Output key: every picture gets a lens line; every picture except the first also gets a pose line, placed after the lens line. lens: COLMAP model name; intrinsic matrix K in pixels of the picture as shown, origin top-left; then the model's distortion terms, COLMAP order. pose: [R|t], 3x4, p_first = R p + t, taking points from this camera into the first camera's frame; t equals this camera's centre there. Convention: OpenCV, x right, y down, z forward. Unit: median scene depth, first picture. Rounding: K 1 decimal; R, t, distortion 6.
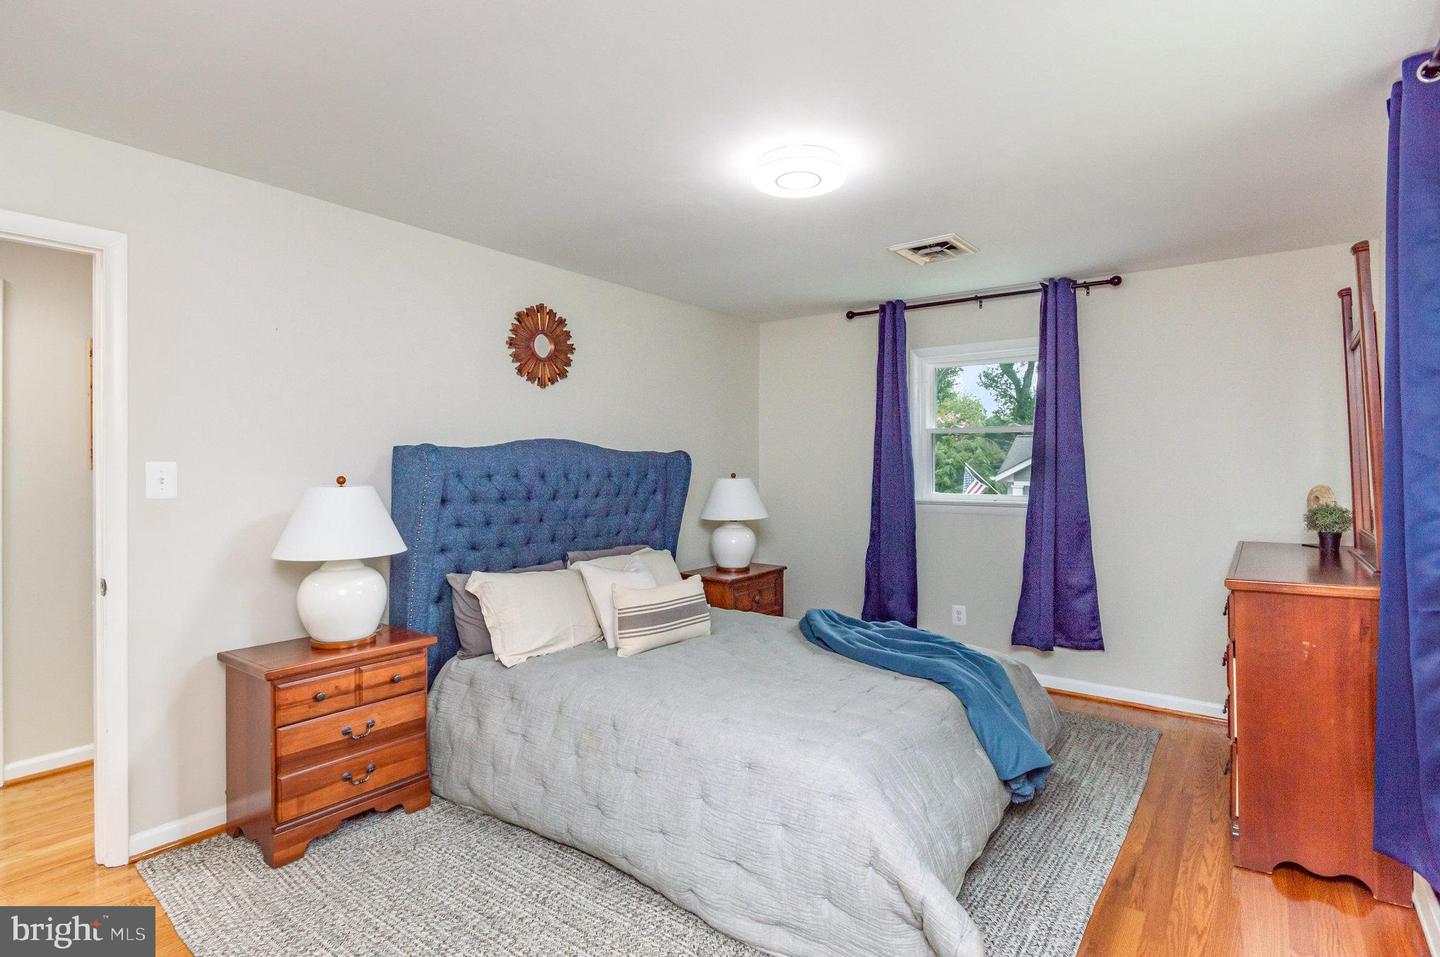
lens RADIAL K [[727.6, 0, 722.3], [0, 727.6, 469.7], [0, 0, 1]] dist [0.000301, -0.003124]
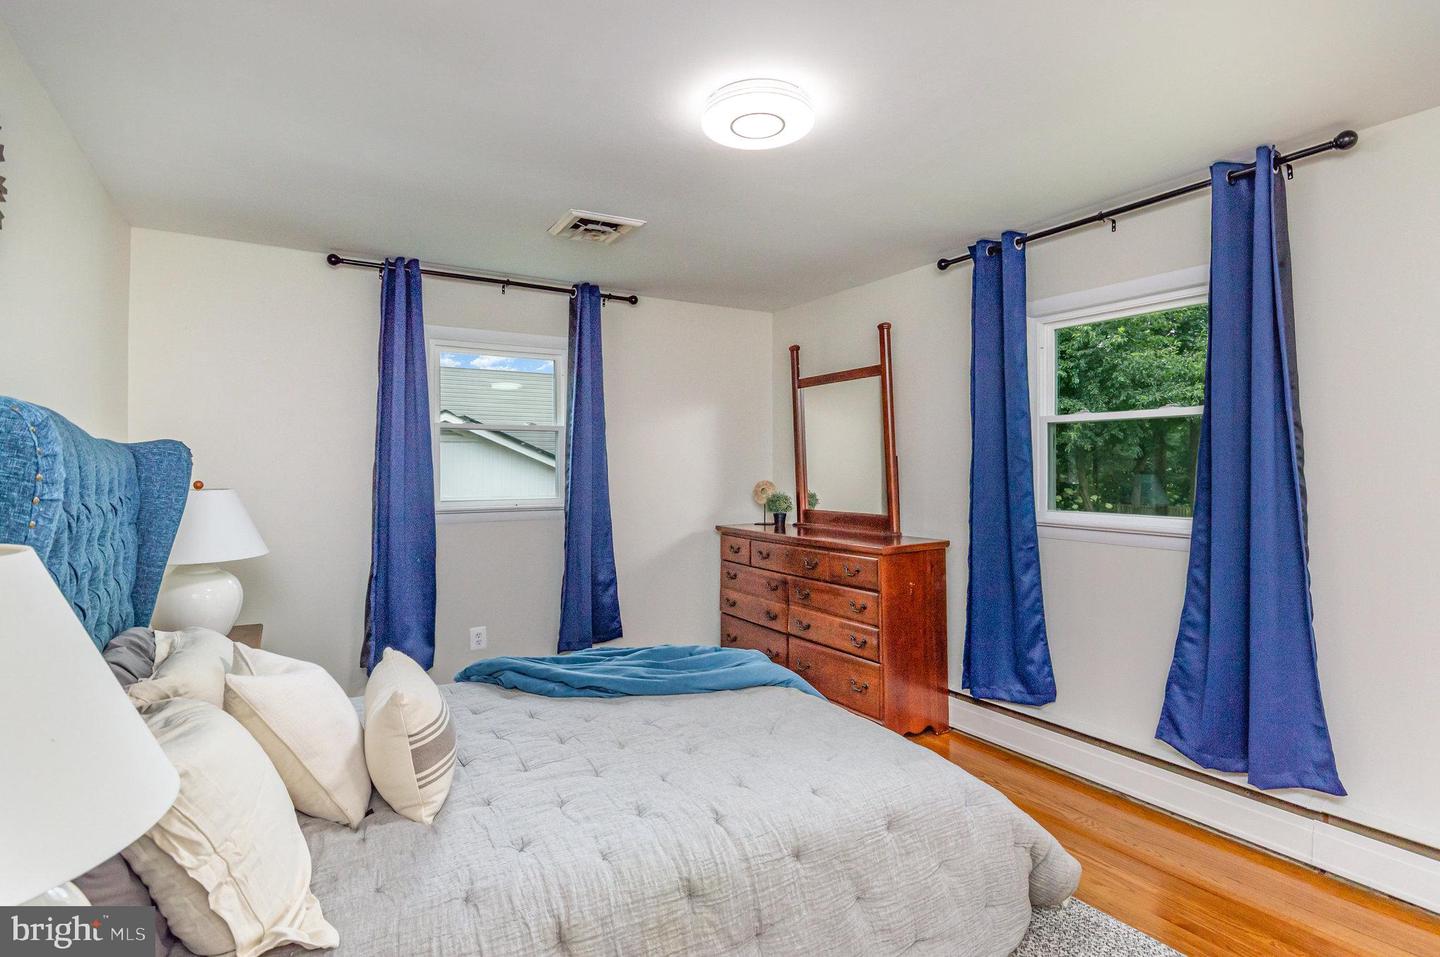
lens RADIAL K [[727.6, 0, 721.2], [0, 727.6, 478.0], [0, 0, 1]] dist [0.000301, -0.003124]
pose [[0.374478, -0.015247, 0.927110, -0.413918], [0.008942, 0.999878, 0.012832, -0.002192], [-0.927193, 0.003485, 0.374569, 0.439315]]
